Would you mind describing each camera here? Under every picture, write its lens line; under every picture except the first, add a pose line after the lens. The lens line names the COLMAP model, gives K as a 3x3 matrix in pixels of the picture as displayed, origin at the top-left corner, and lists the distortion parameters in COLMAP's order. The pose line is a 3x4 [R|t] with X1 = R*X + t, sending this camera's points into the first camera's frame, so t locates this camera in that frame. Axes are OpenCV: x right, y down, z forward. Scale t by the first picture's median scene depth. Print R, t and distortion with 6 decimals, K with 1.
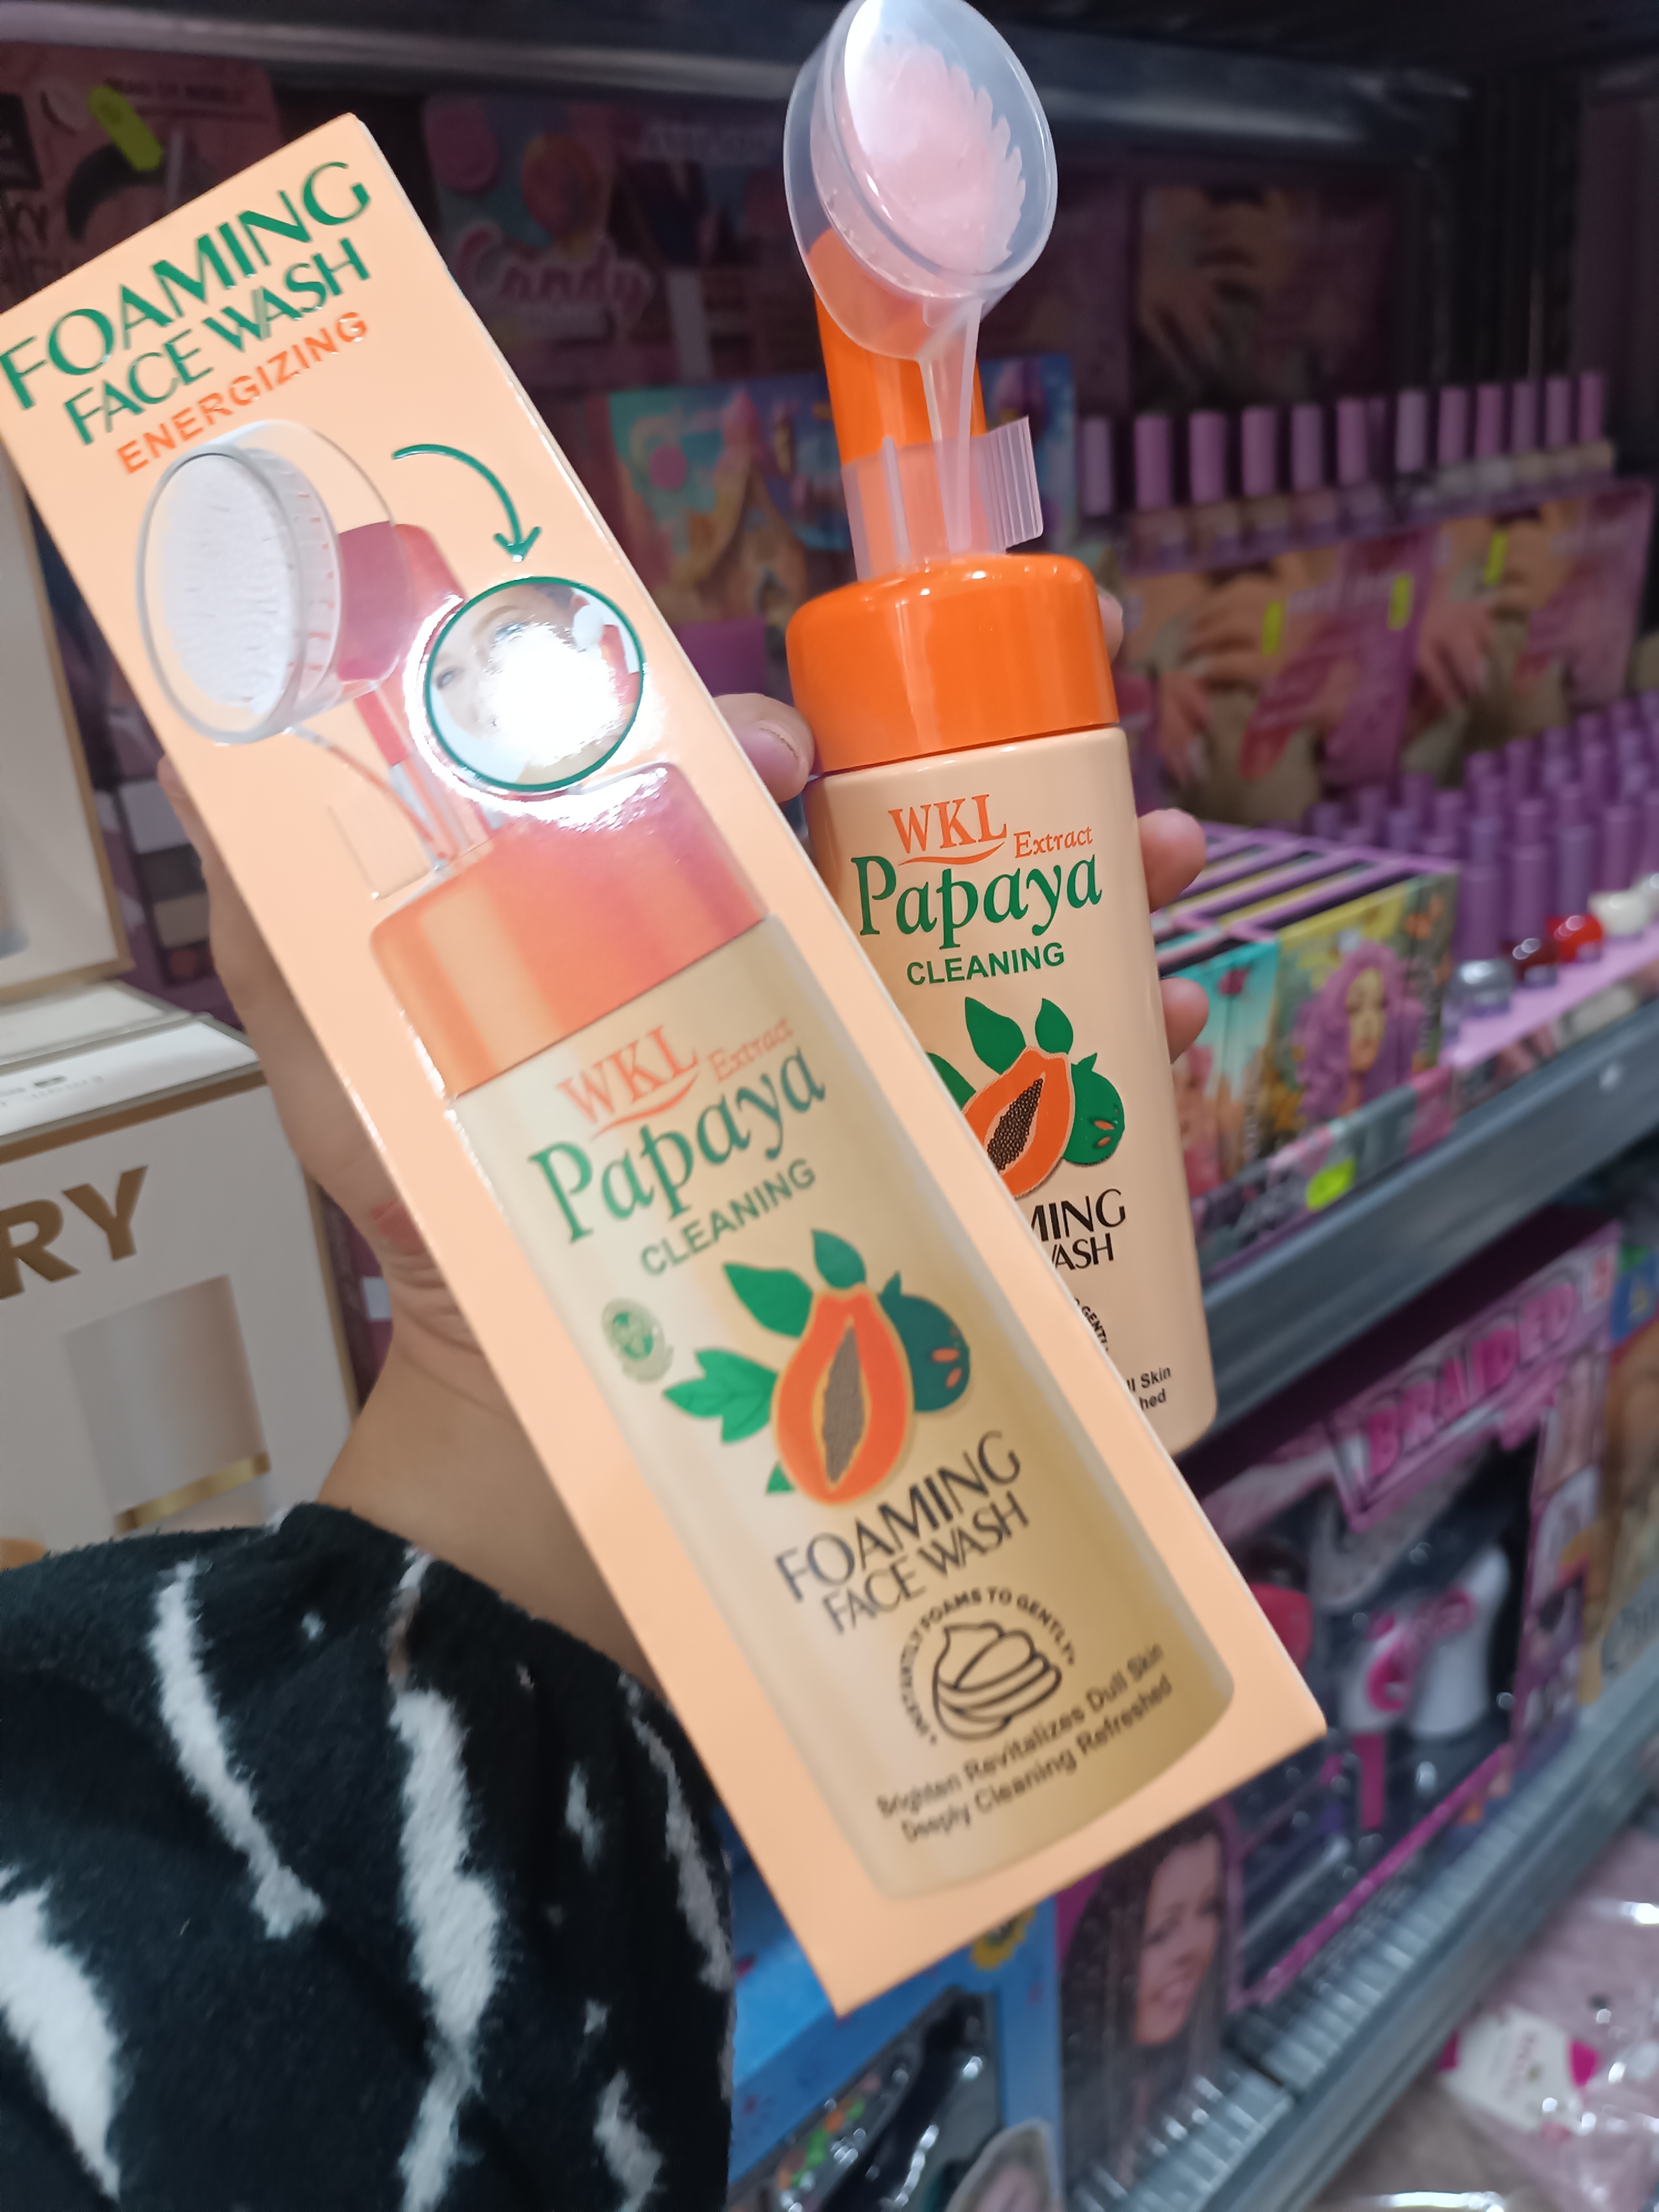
lens RADIAL K [[1677.0, 0, 822.3], [0, 1677.0, 1100.4], [0, 0, 1]] dist [-0.006918, -0.005049]
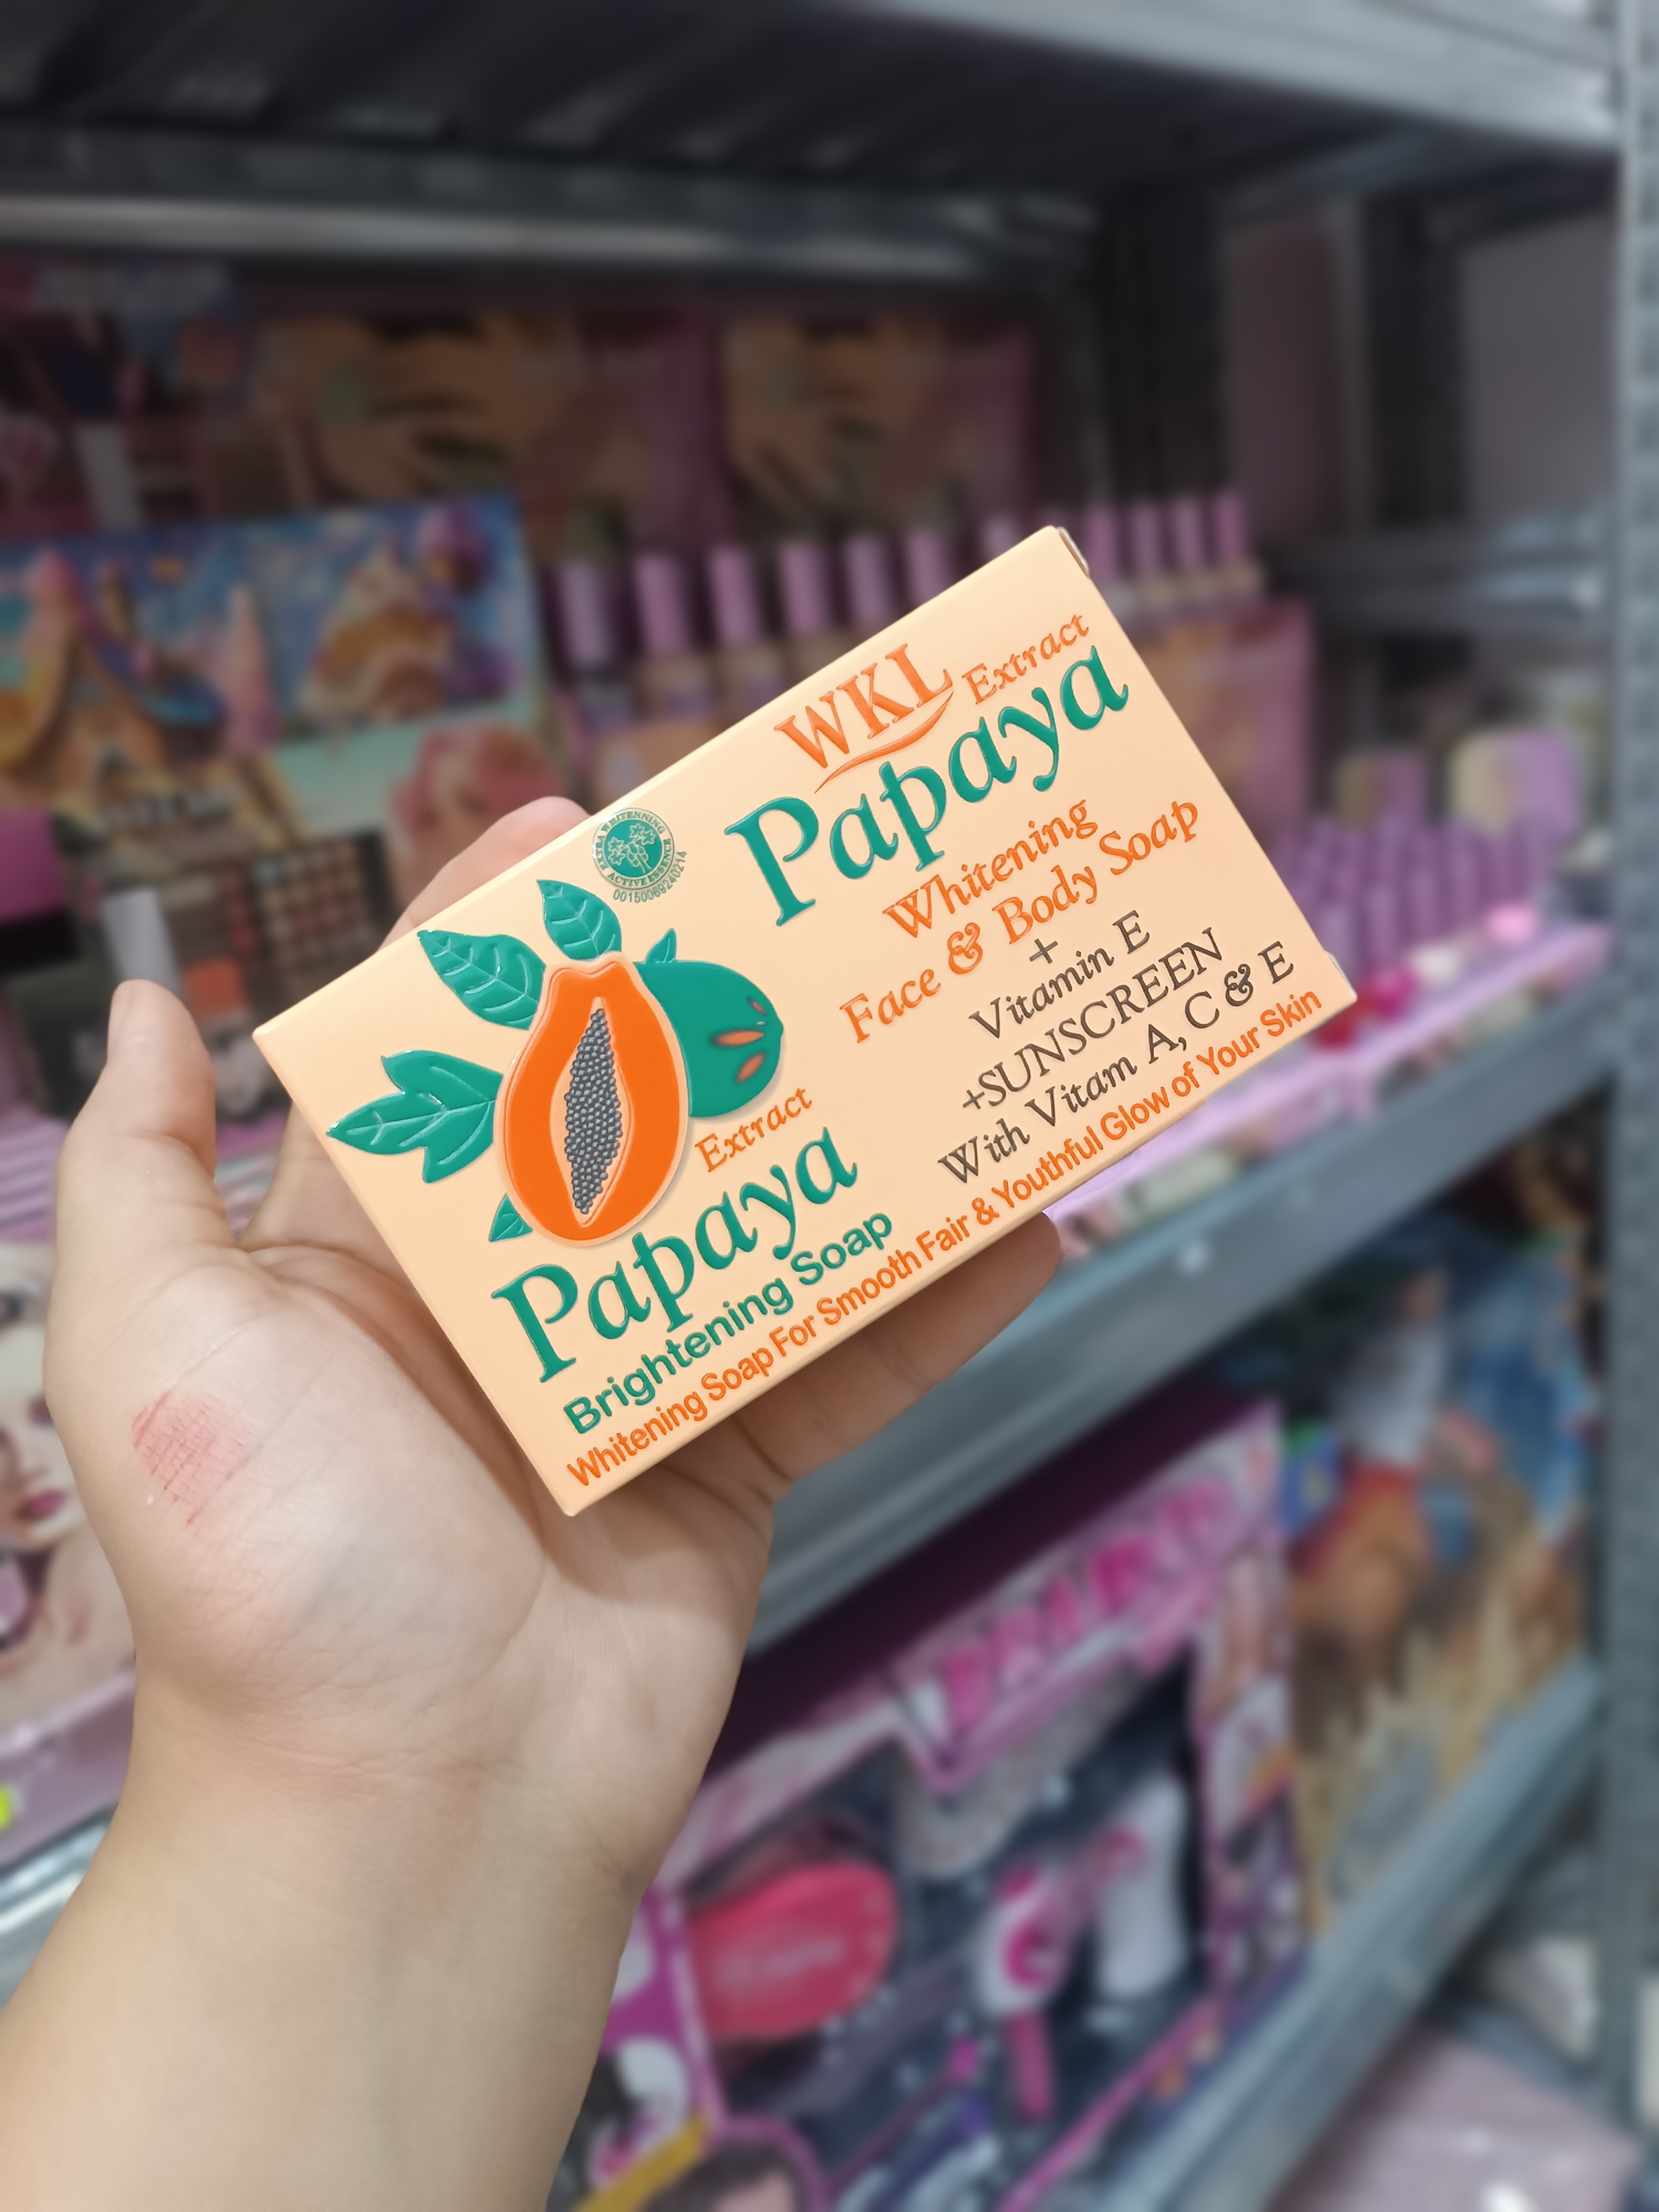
lens RADIAL K [[1687.7, 0, 827.6], [0, 1687.7, 1102.6], [0, 0, 1]] dist [-0.016468, -0.005418]
pose [[0.998134, -0.050351, 0.034550, 0.236556], [0.052962, 0.995438, -0.079357, -0.032164], [-0.030397, 0.081038, 0.996247, 0.097921]]
